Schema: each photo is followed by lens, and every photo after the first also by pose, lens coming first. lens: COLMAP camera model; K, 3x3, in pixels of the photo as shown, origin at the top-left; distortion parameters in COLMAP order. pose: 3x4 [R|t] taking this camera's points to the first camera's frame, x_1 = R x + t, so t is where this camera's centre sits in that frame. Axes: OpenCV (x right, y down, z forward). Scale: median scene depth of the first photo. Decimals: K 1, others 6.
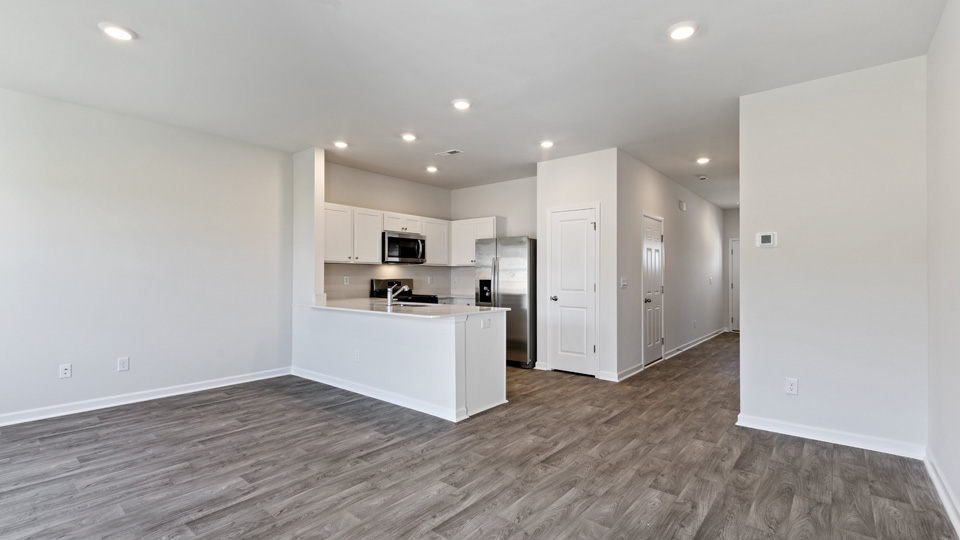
lens RADIAL K [[432.3, 0, 481.2], [0, 432.3, 313.5], [0, 0, 1]] dist [-0.003108, 0.000230]
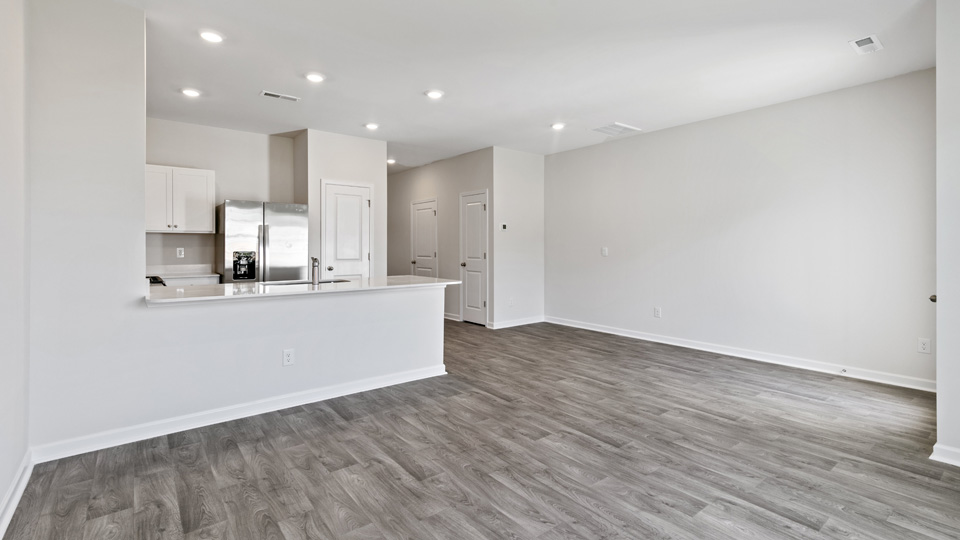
lens RADIAL K [[442.7, 0, 480.0], [0, 442.7, 270.0], [0, 0, 1]] dist [0.026139, 0.000008]
pose [[0.219752, -0.059257, 0.973754, -1.123926], [0.084502, 0.995558, 0.041514, -0.063329], [-0.971889, 0.073161, 0.223783, 0.597599]]
